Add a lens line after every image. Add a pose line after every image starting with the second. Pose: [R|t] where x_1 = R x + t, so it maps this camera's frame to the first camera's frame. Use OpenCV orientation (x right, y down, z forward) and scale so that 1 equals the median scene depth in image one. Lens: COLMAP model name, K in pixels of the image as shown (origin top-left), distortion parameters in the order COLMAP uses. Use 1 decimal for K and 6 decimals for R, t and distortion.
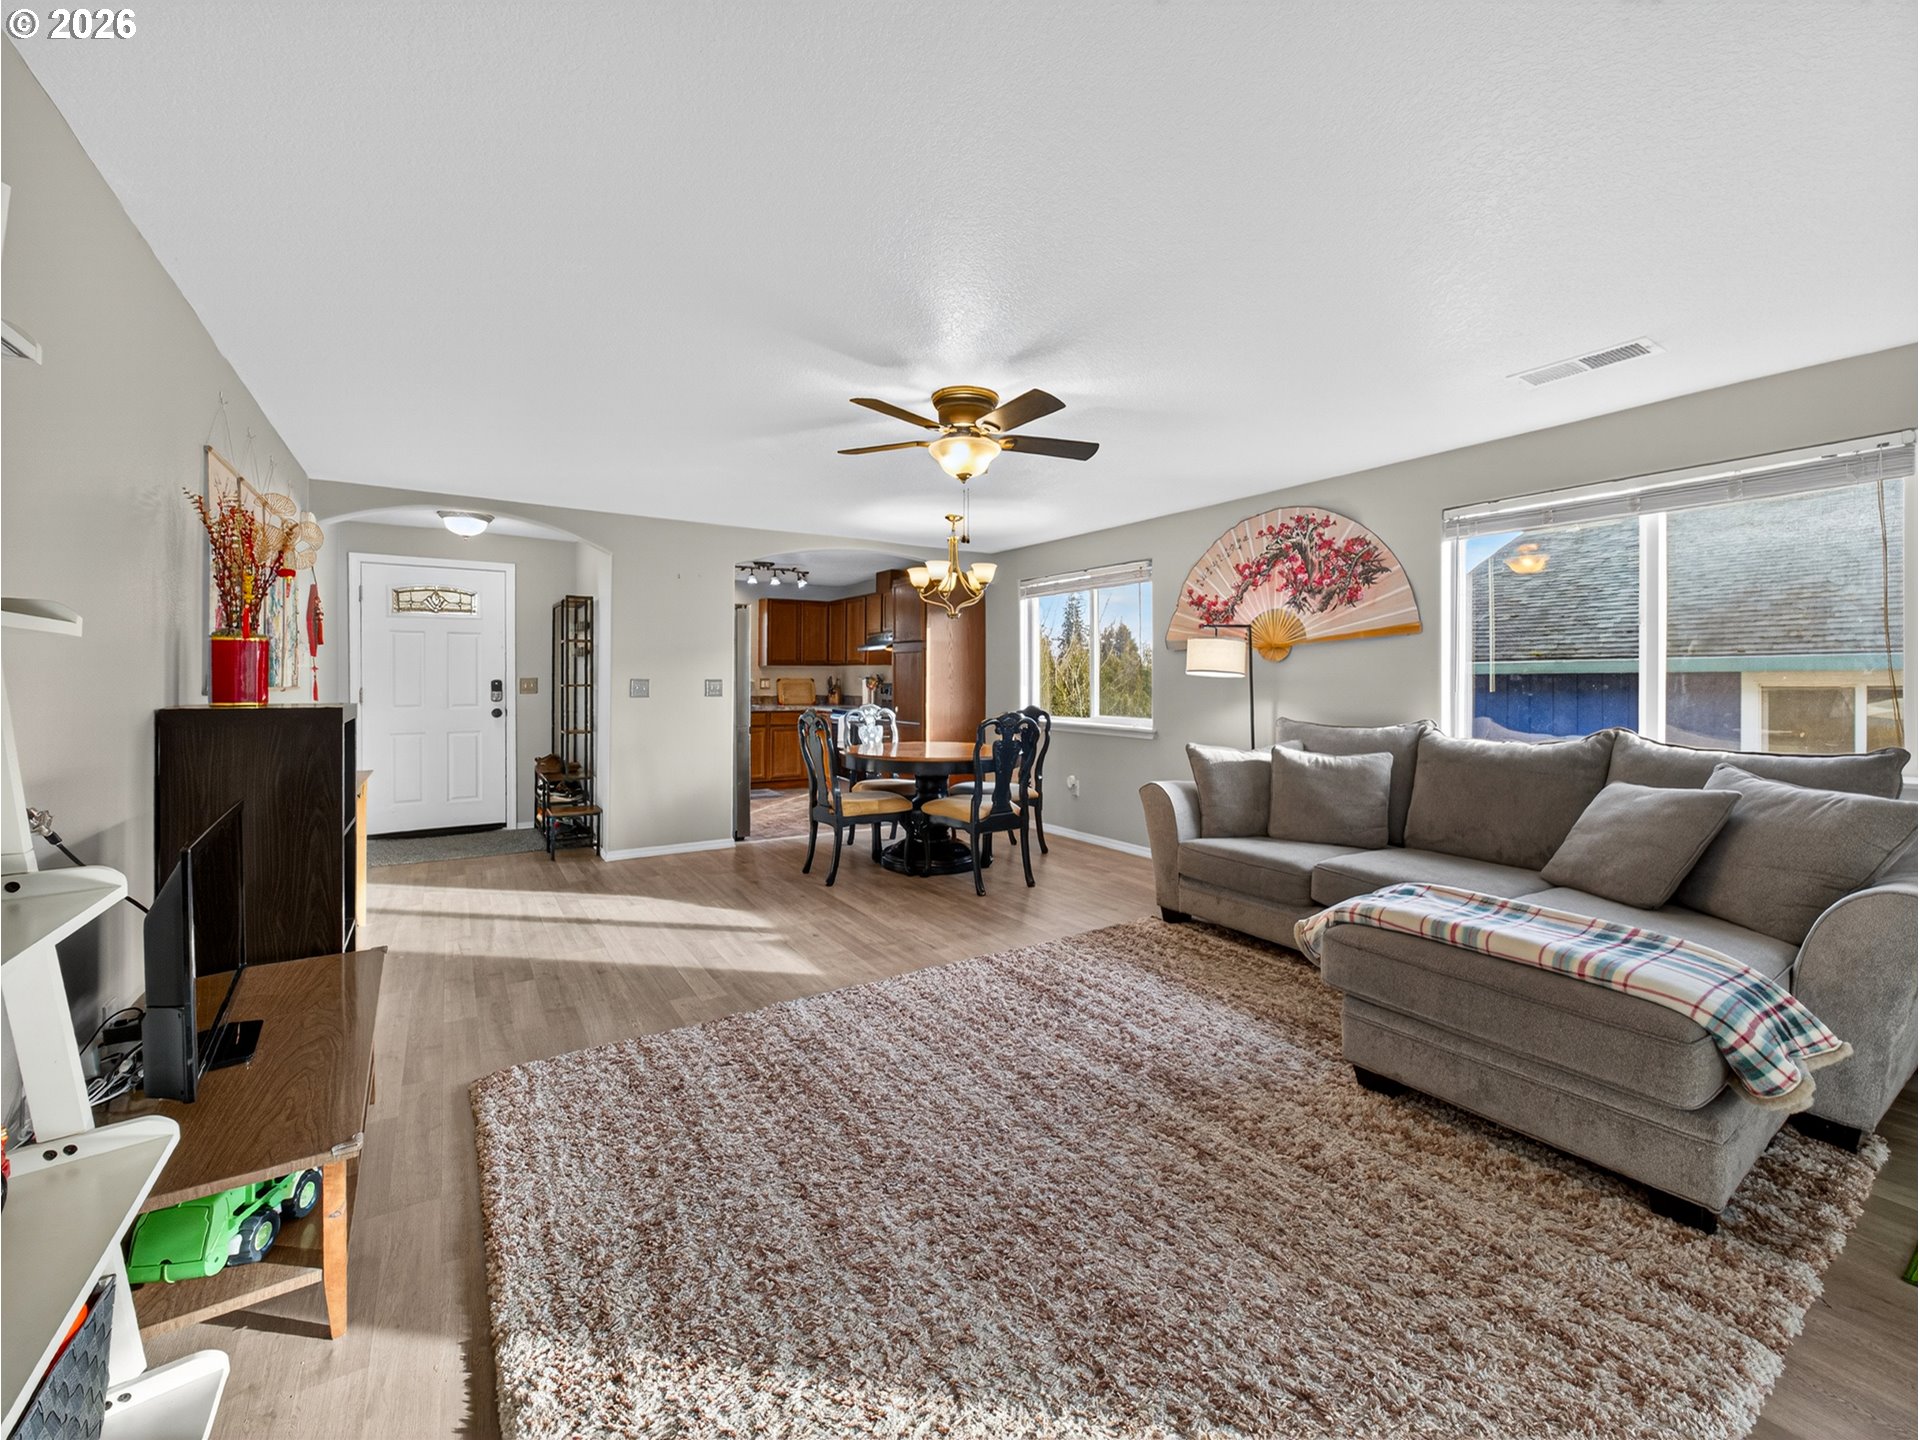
lens RADIAL K [[780.6, 0, 960.4], [0, 780.6, 675.7], [0, 0, 1]] dist [-0.000406, -0.000135]
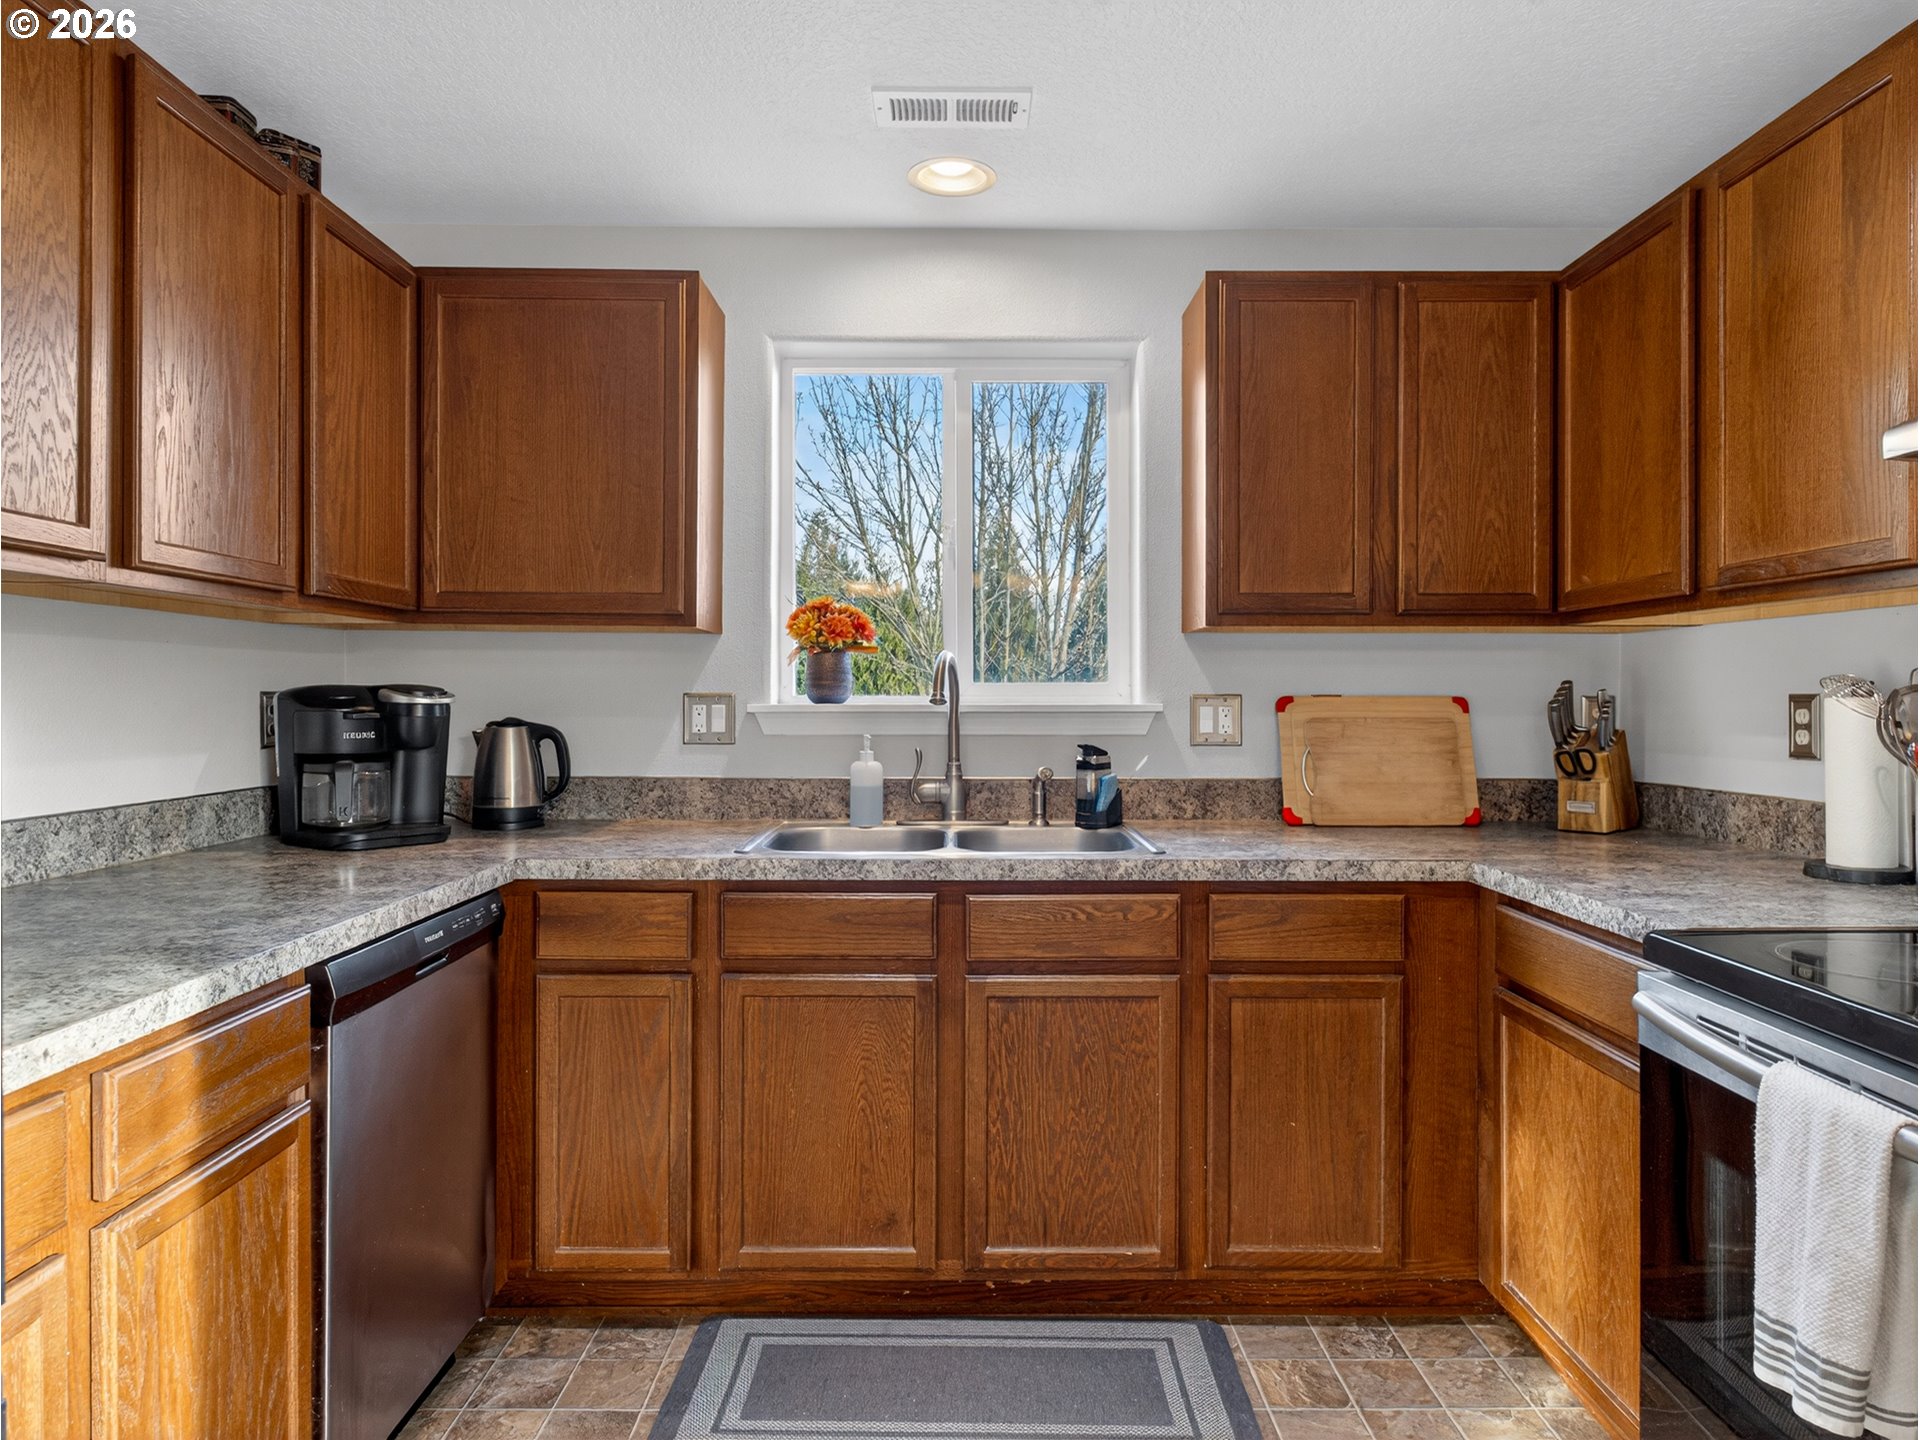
lens RADIAL K [[1183.0, 0, 957.3], [0, 1183.0, 690.8], [0, 0, 1]] dist [-0.002282, -0.001857]
pose [[0.840068, -0.007531, -0.542428, -0.287667], [0.004013, 0.999963, -0.007669, 0.007053], [0.542466, 0.004266, 0.840067, 1.461094]]
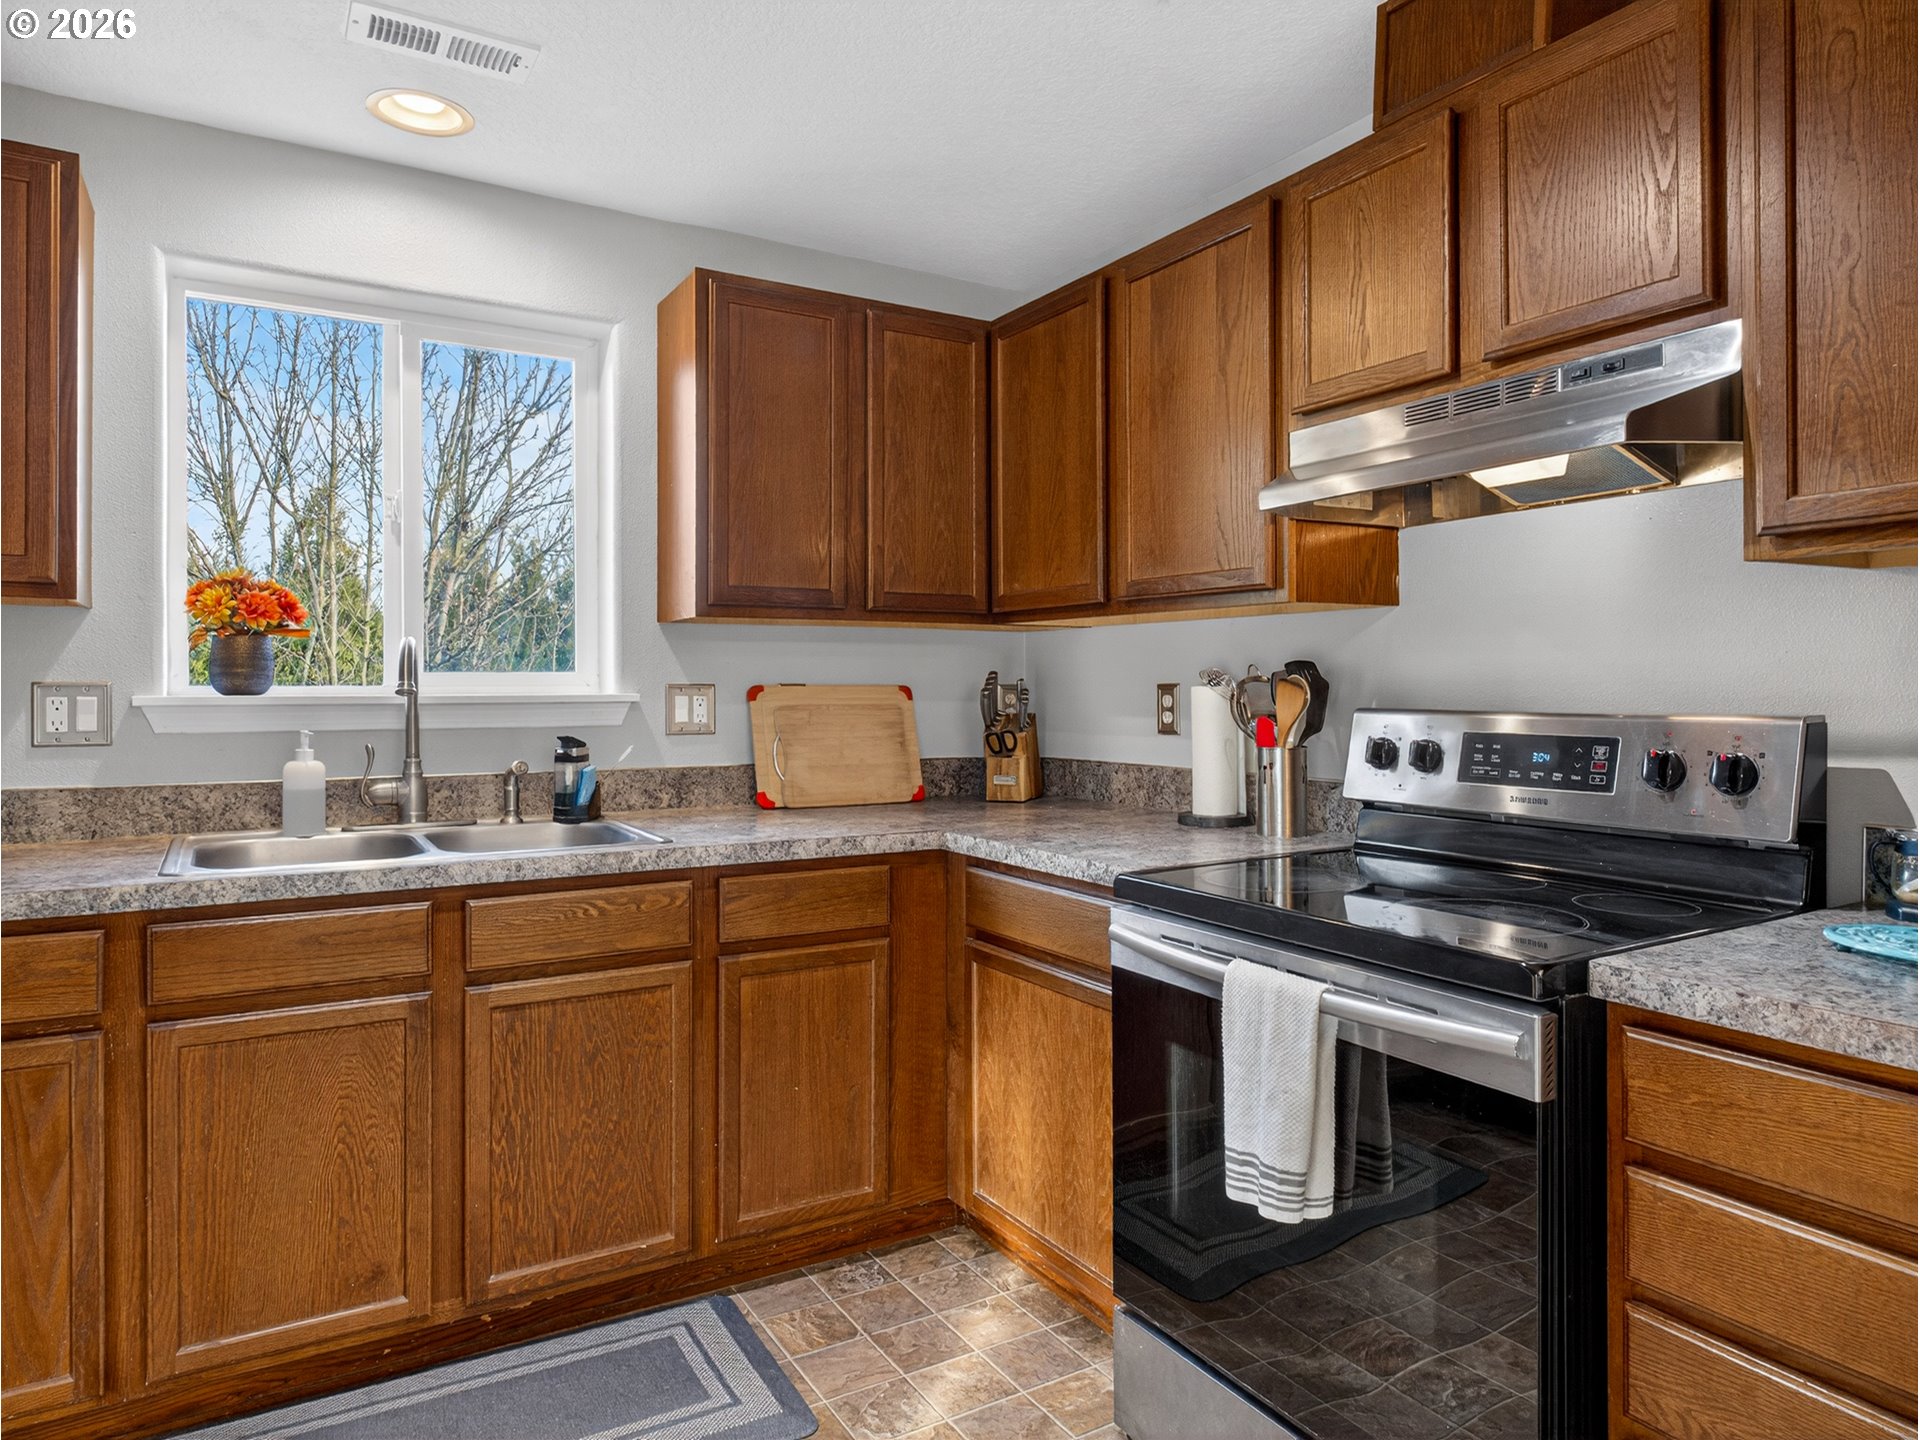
lens RADIAL K [[1200.9, 0, 959.2], [0, 1200.9, 681.1], [0, 0, 1]] dist [0.001076, -0.001365]
pose [[0.999168, -0.006162, -0.040315, -0.345664], [0.005962, 0.999969, -0.005064, 0.007273], [0.040345, 0.004820, 0.999174, 1.421466]]
